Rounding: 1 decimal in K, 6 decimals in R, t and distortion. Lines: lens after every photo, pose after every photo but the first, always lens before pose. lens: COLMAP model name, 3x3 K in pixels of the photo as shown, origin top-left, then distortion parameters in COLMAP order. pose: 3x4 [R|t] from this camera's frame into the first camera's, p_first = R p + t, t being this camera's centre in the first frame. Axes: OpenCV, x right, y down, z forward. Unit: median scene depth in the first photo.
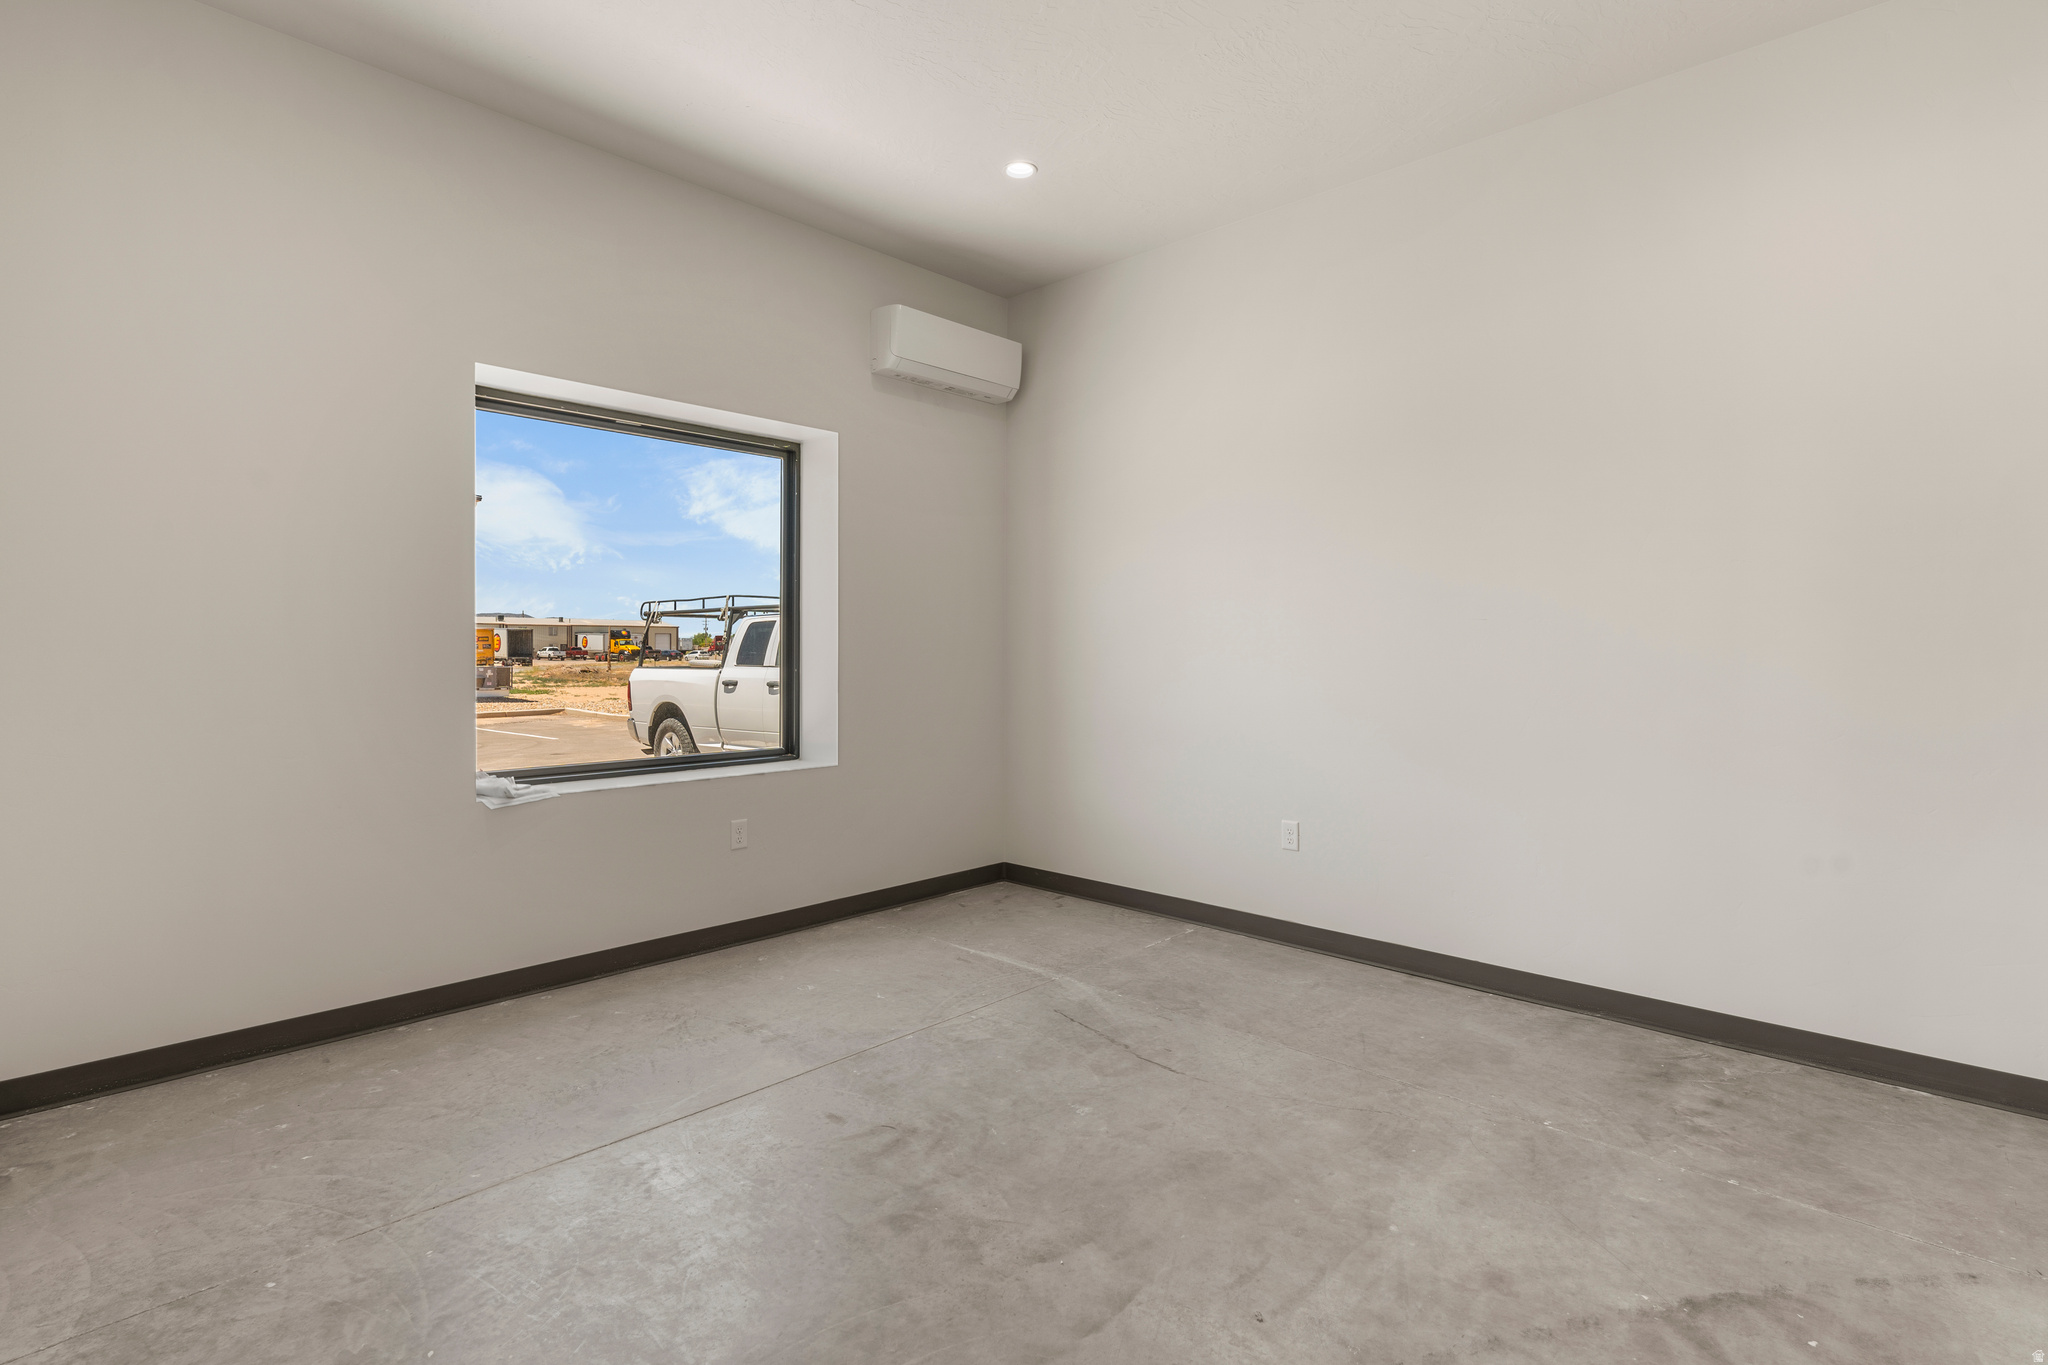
lens RADIAL K [[1009.7, 0, 1024.6], [0, 1009.7, 676.4], [0, 0, 1]] dist [-0.004602, 0.000213]
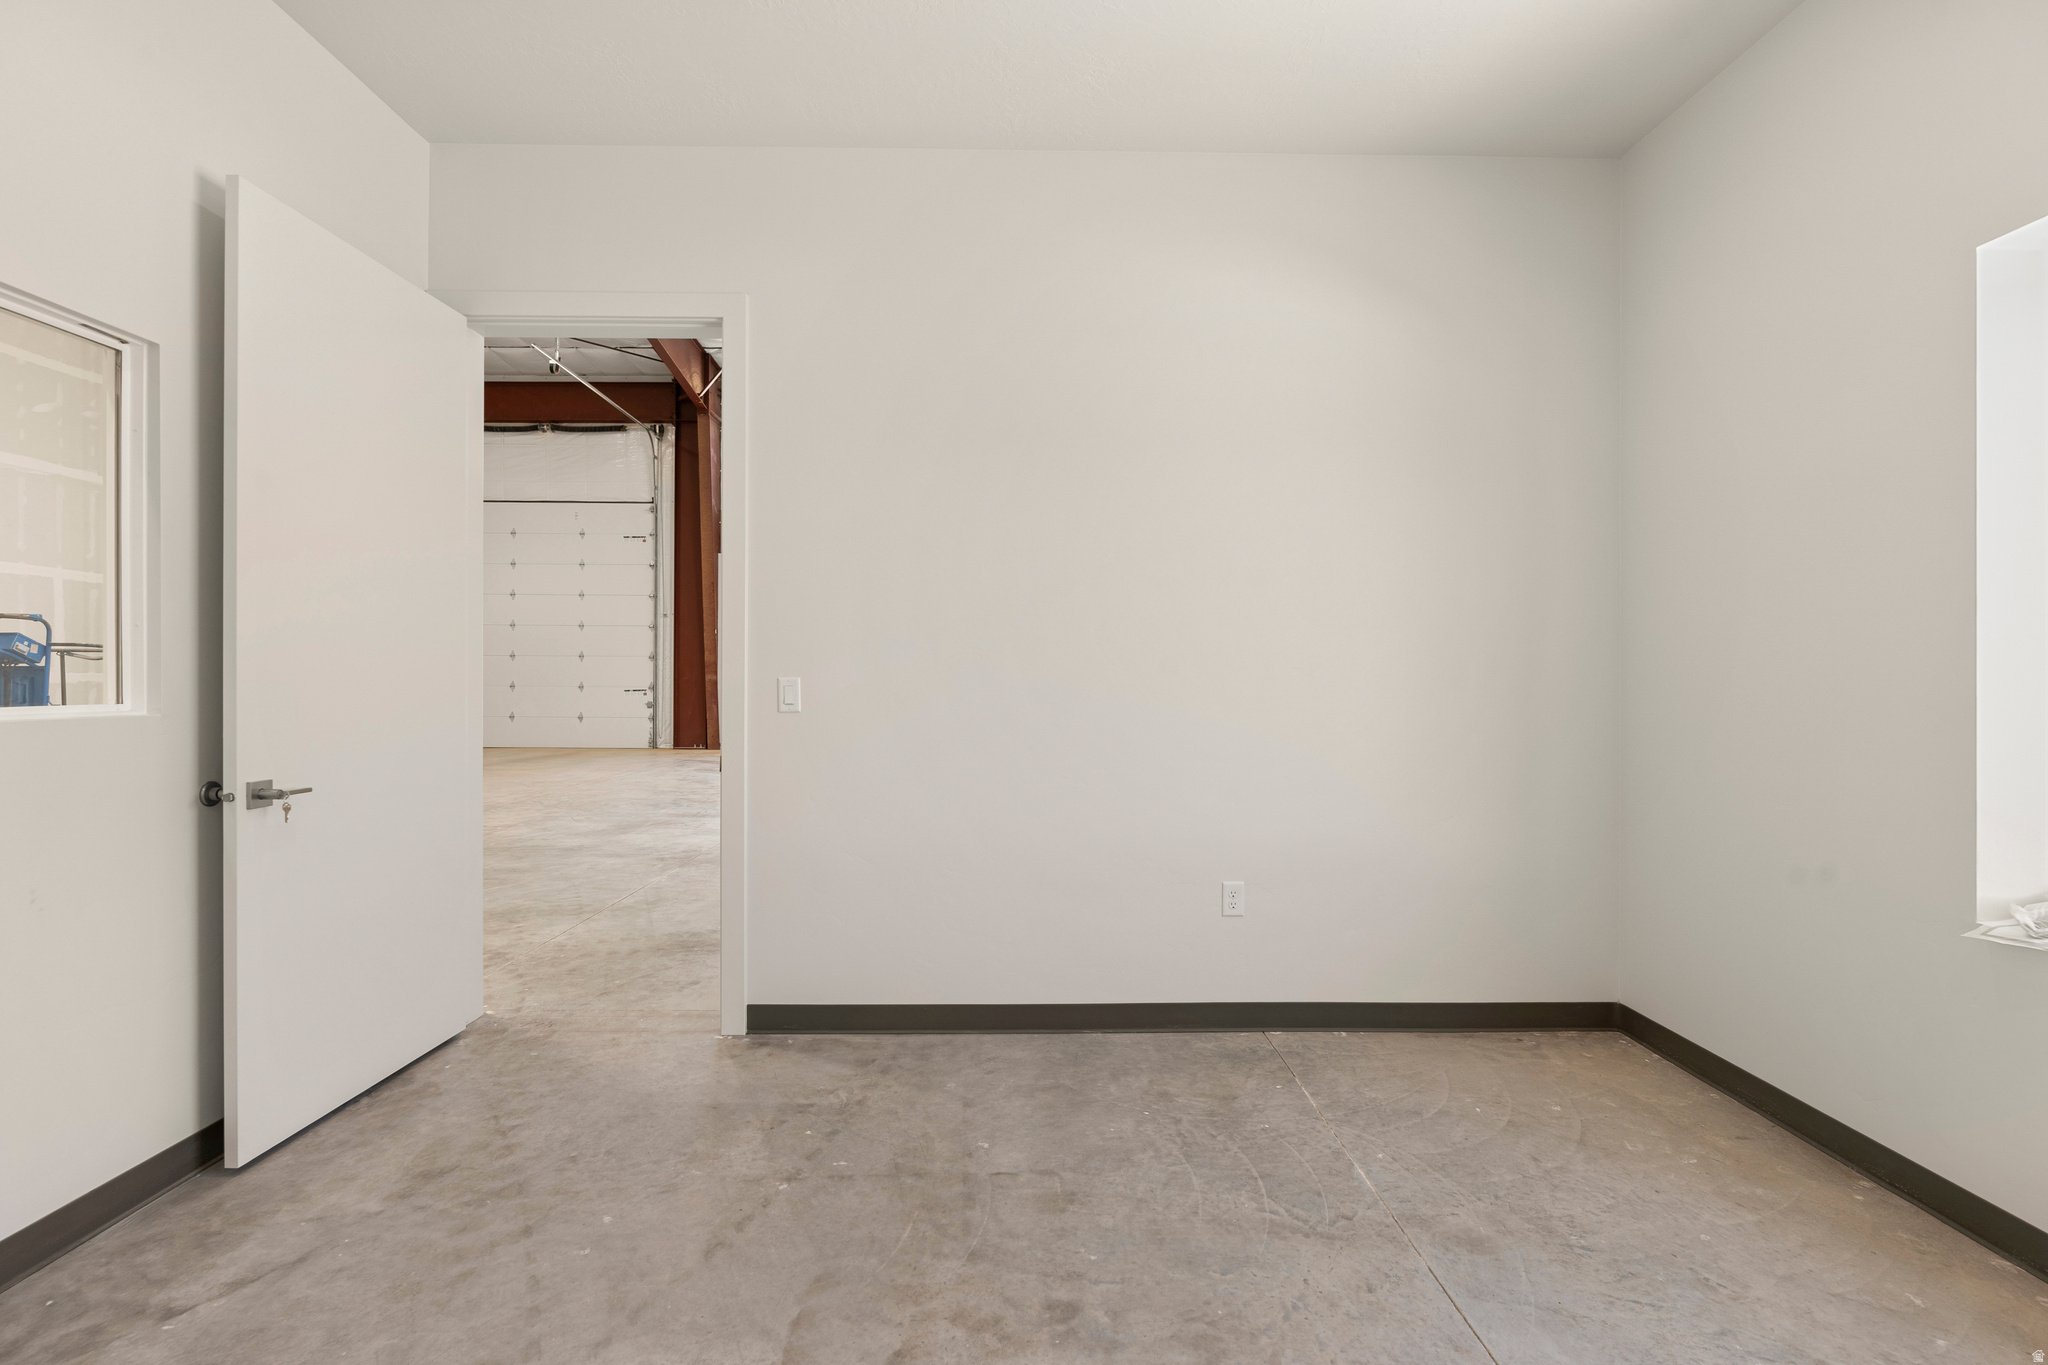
lens RADIAL K [[941.2, 0, 1029.0], [0, 941.2, 684.3], [0, 0, 1]] dist [-0.006966, 0.001847]
pose [[-0.718214, -0.000554, -0.695822, 0.523619], [-0.025662, 0.999340, 0.025692, -0.047374], [0.695349, 0.036309, -0.717755, 1.674081]]
